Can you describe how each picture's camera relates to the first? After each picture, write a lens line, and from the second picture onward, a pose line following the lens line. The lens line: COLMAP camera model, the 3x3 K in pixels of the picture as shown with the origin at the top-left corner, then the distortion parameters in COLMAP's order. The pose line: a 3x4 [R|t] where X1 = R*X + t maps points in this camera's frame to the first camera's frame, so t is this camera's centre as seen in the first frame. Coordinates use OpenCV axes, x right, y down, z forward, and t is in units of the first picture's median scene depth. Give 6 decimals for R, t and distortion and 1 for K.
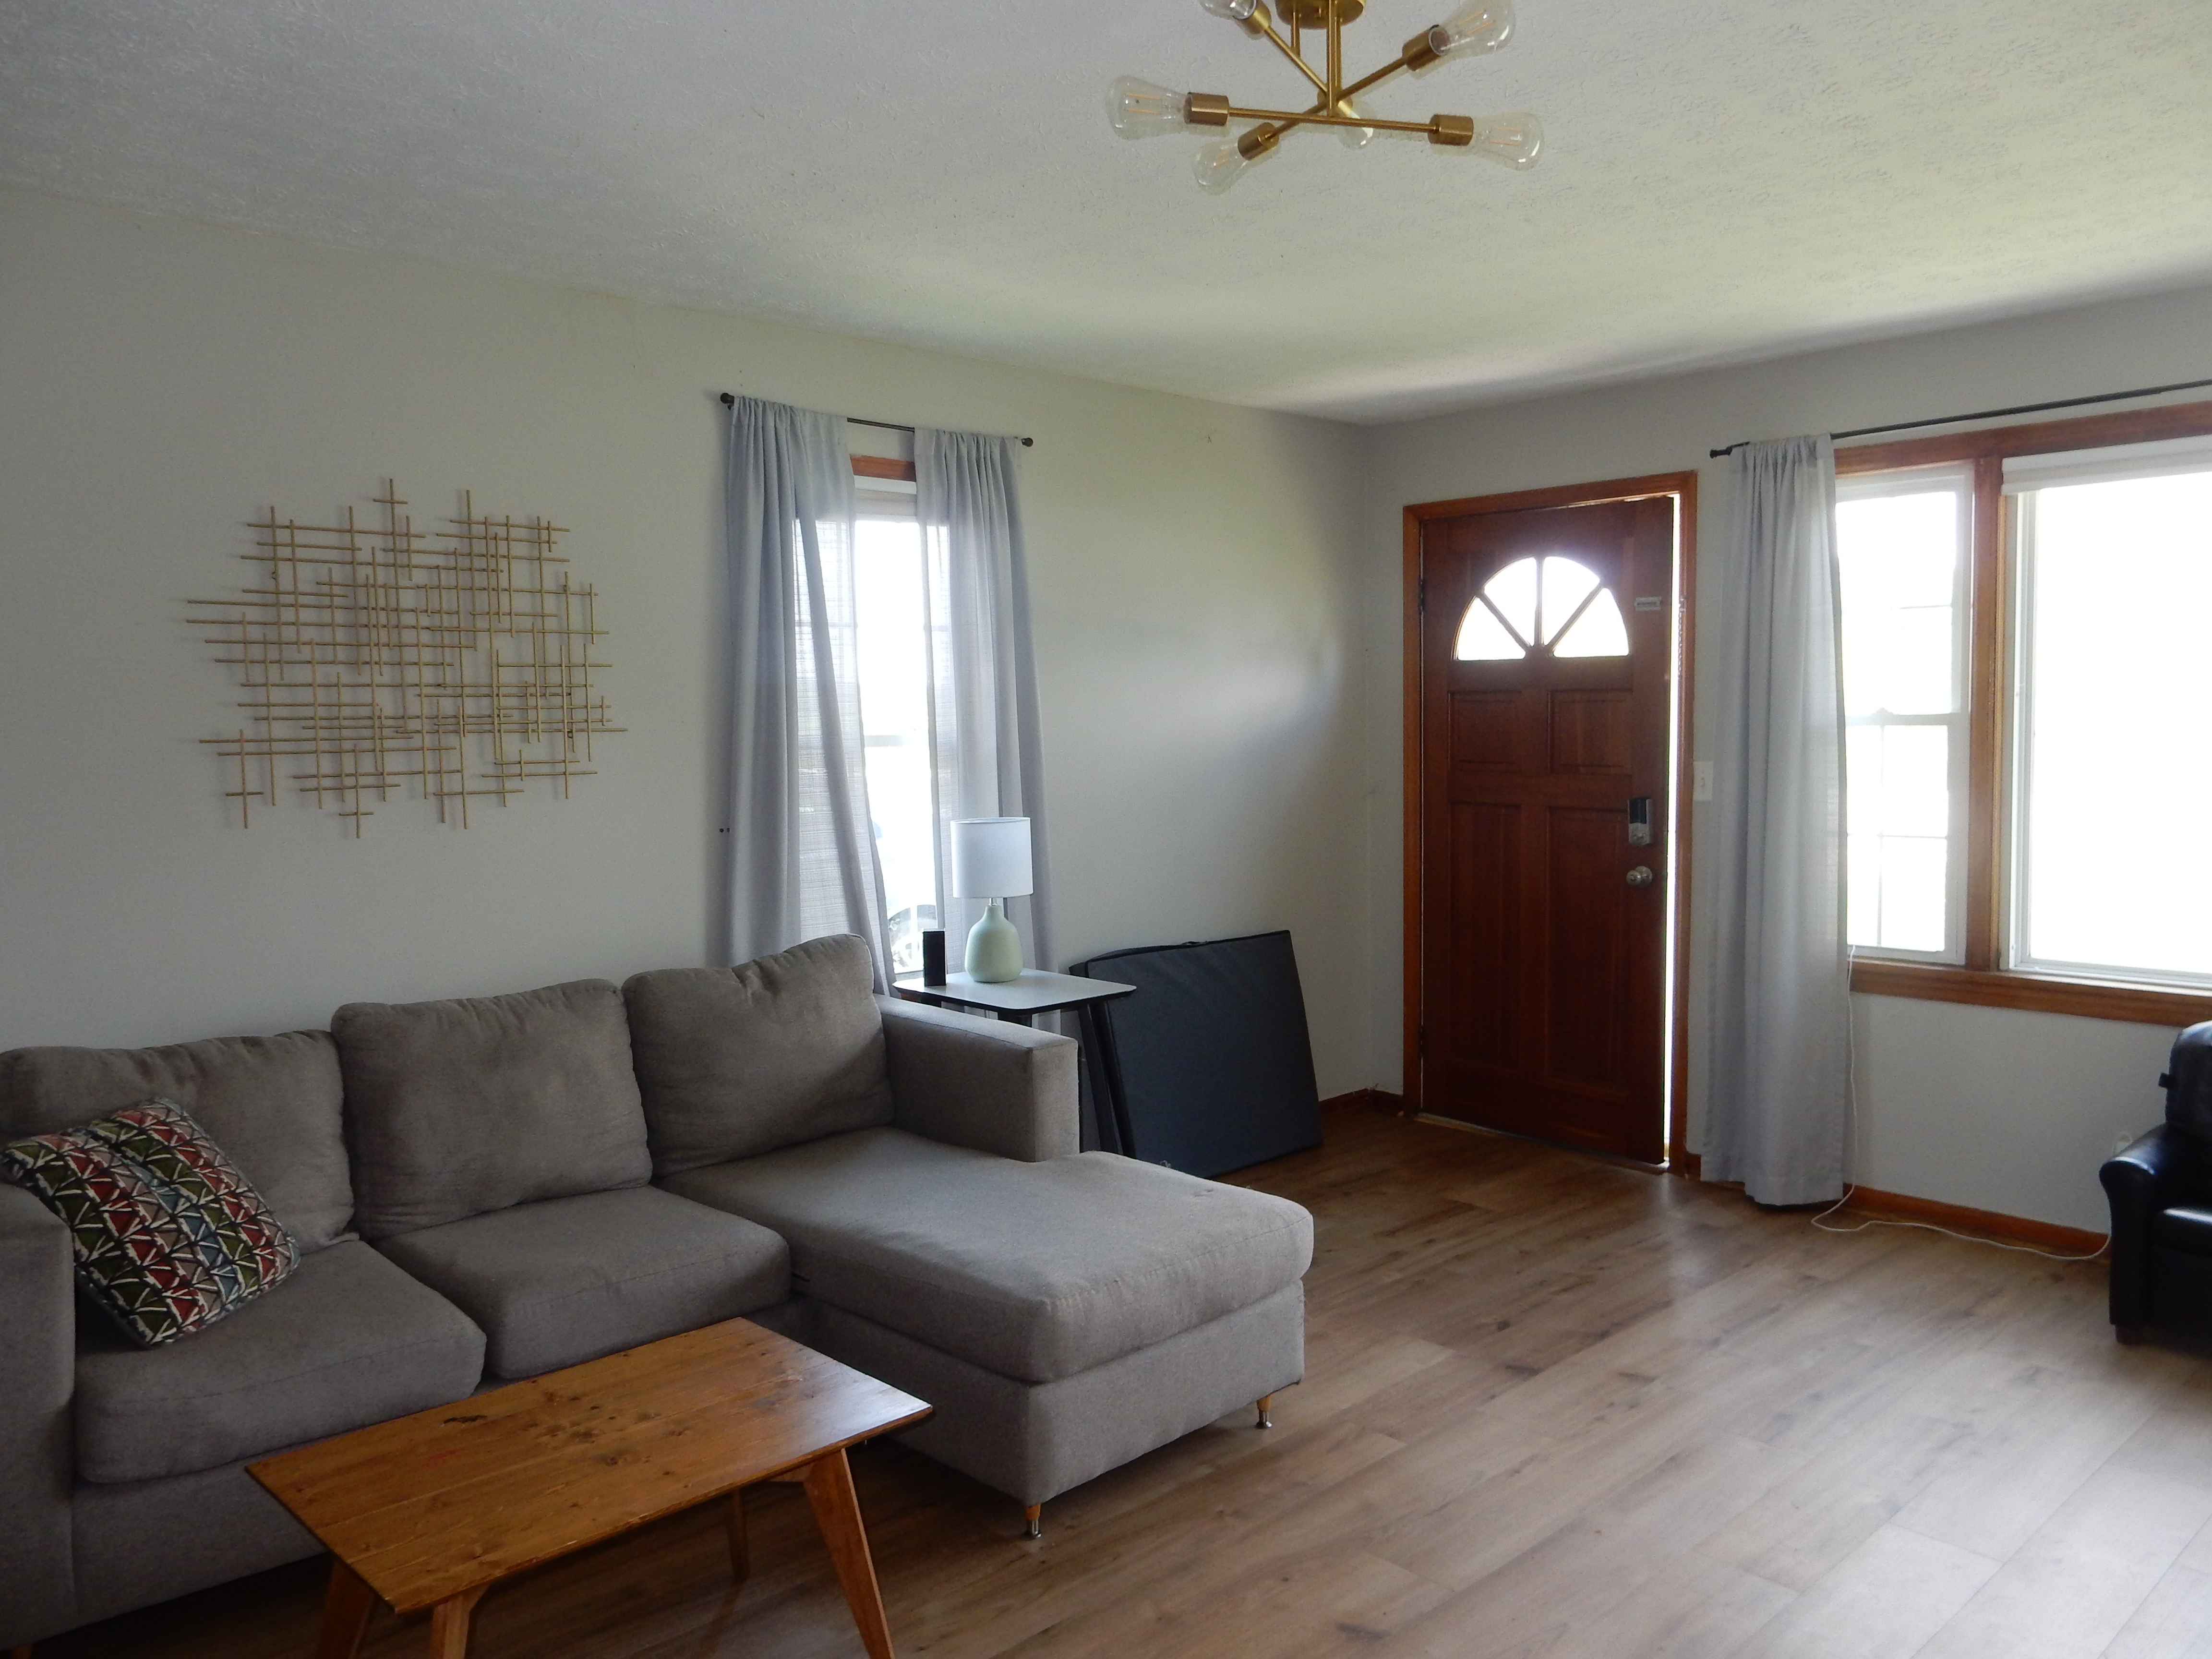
lens RADIAL K [[1630.8, 0, 1105.7], [0, 1630.8, 835.7], [0, 0, 1]] dist [-0.005855, 0.006651]
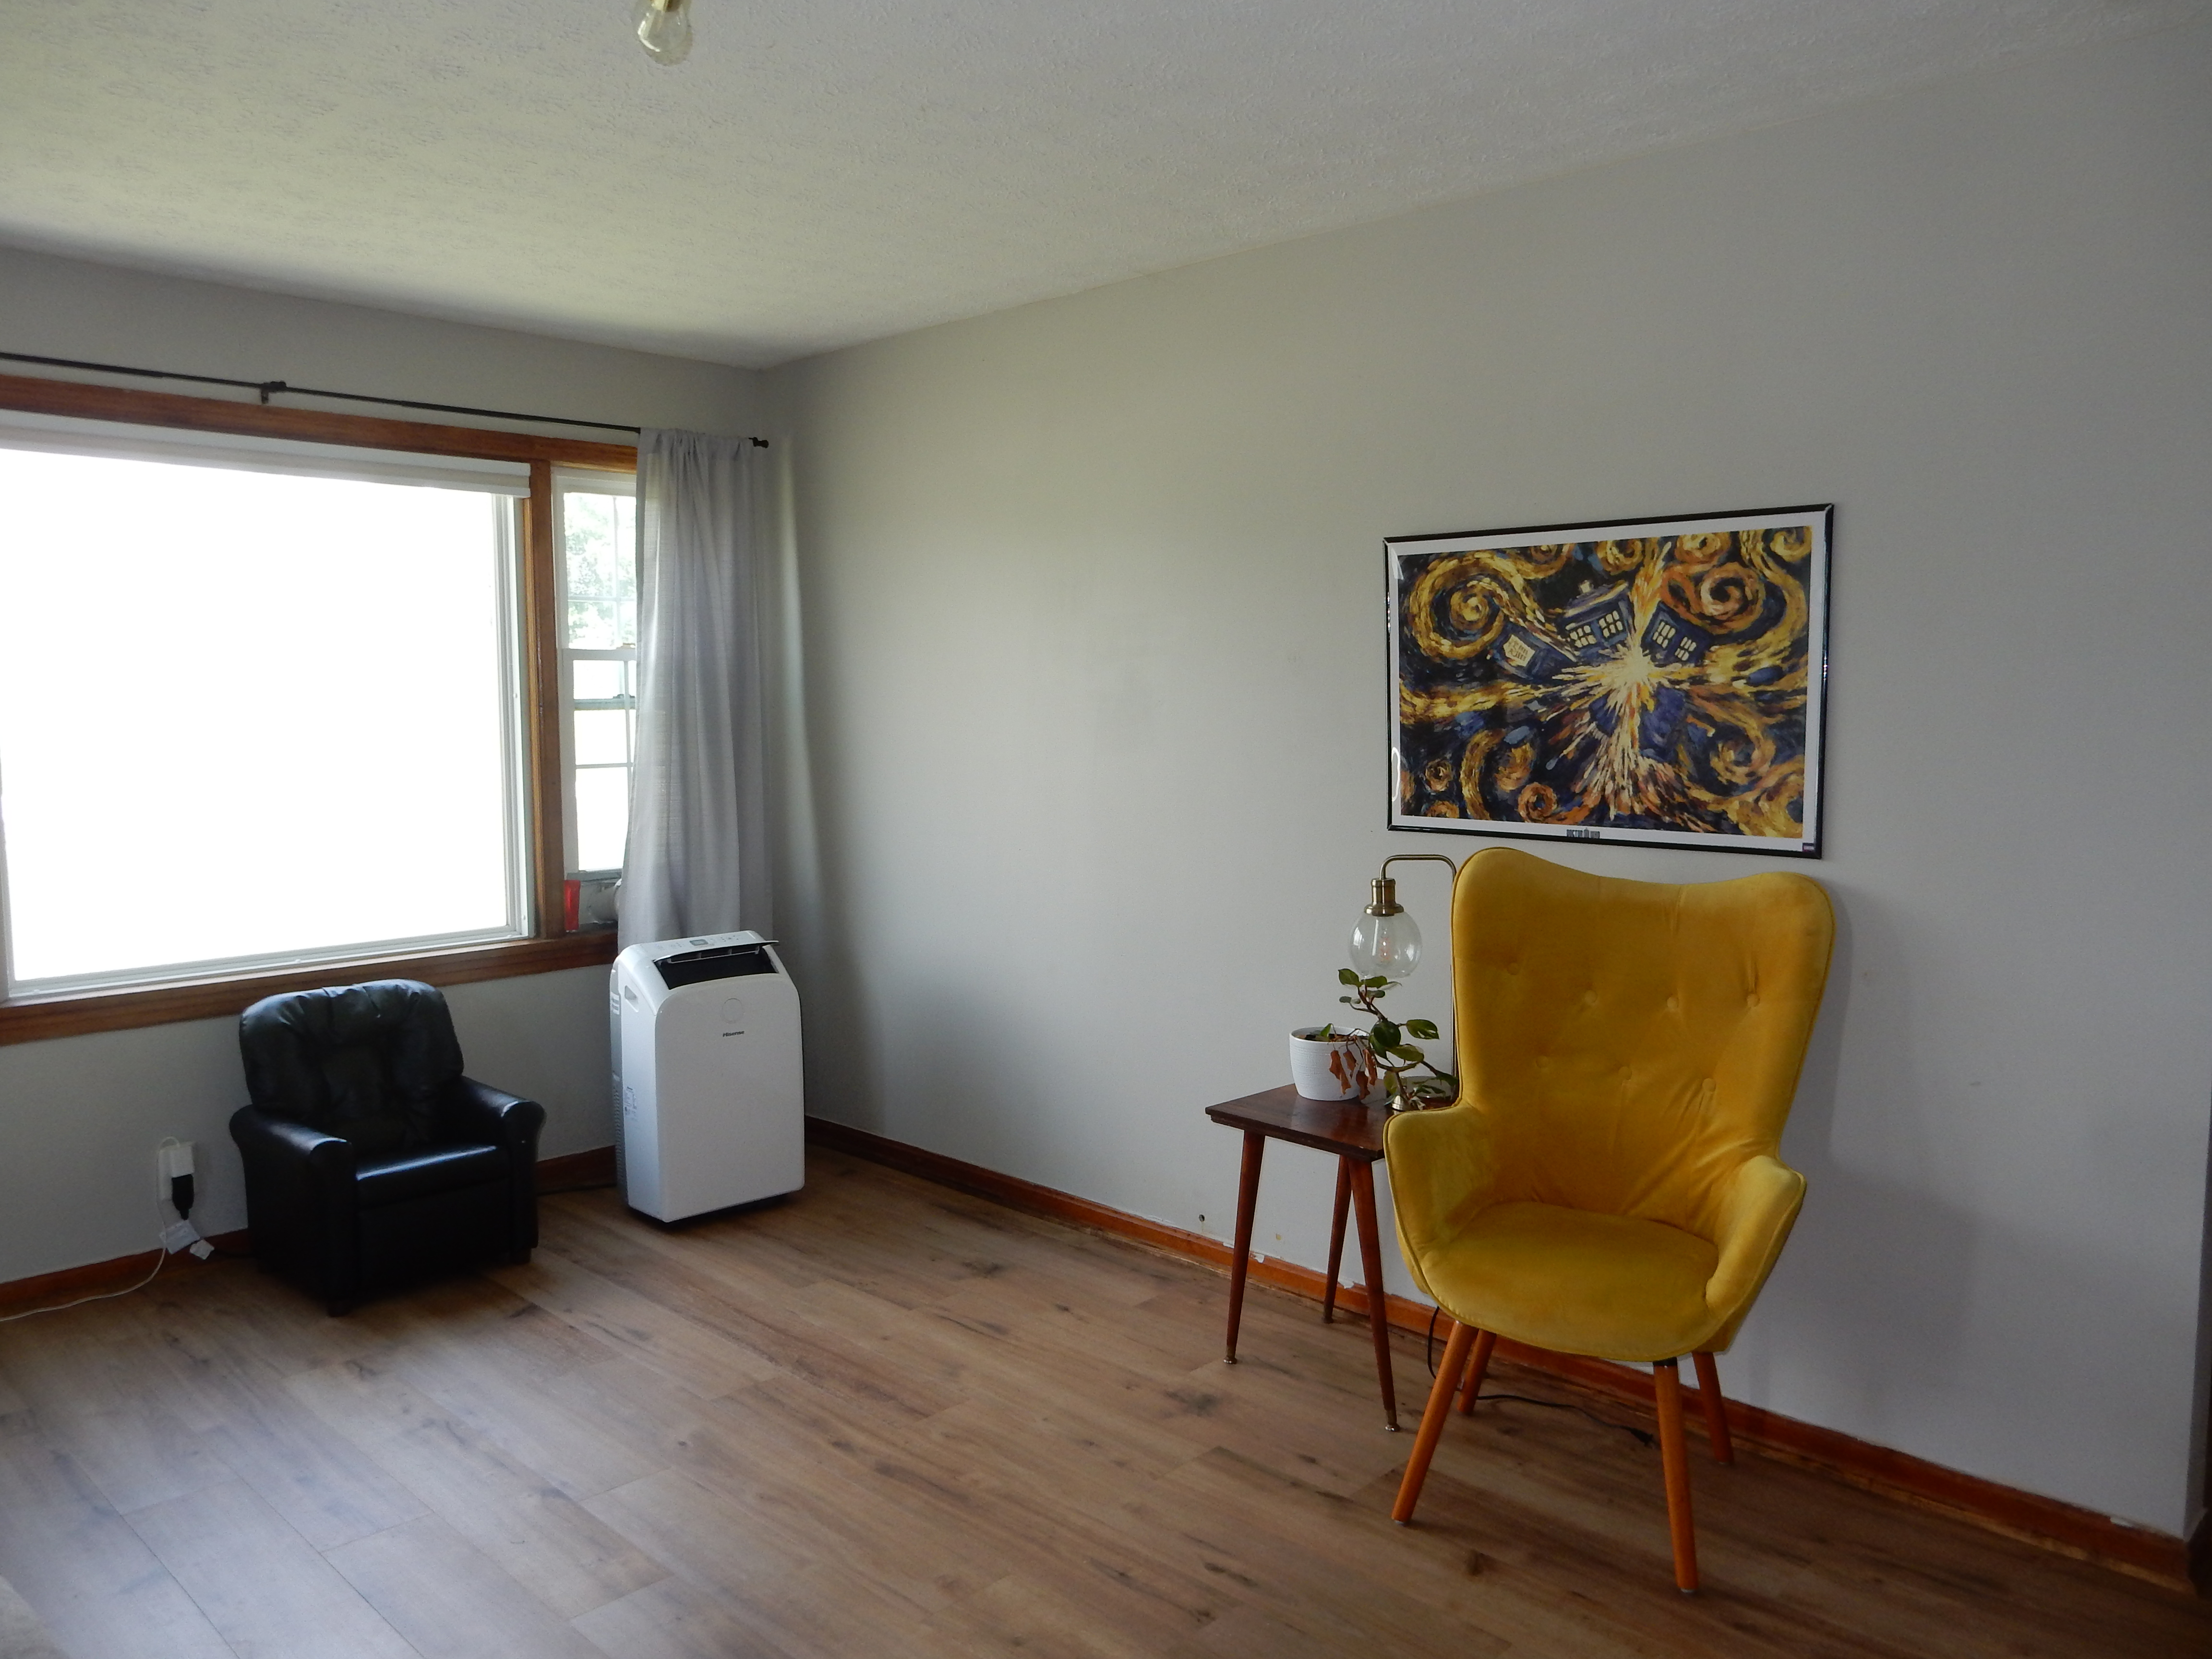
lens RADIAL K [[1630.8, 0, 1109.6], [0, 1630.8, 821.8], [0, 0, 1]] dist [-0.005855, 0.006651]
pose [[-0.039778, -0.070711, 0.996703, -0.373078], [0.079499, 0.994107, 0.073700, -0.033262], [-0.996041, 0.082168, -0.033923, 0.492440]]
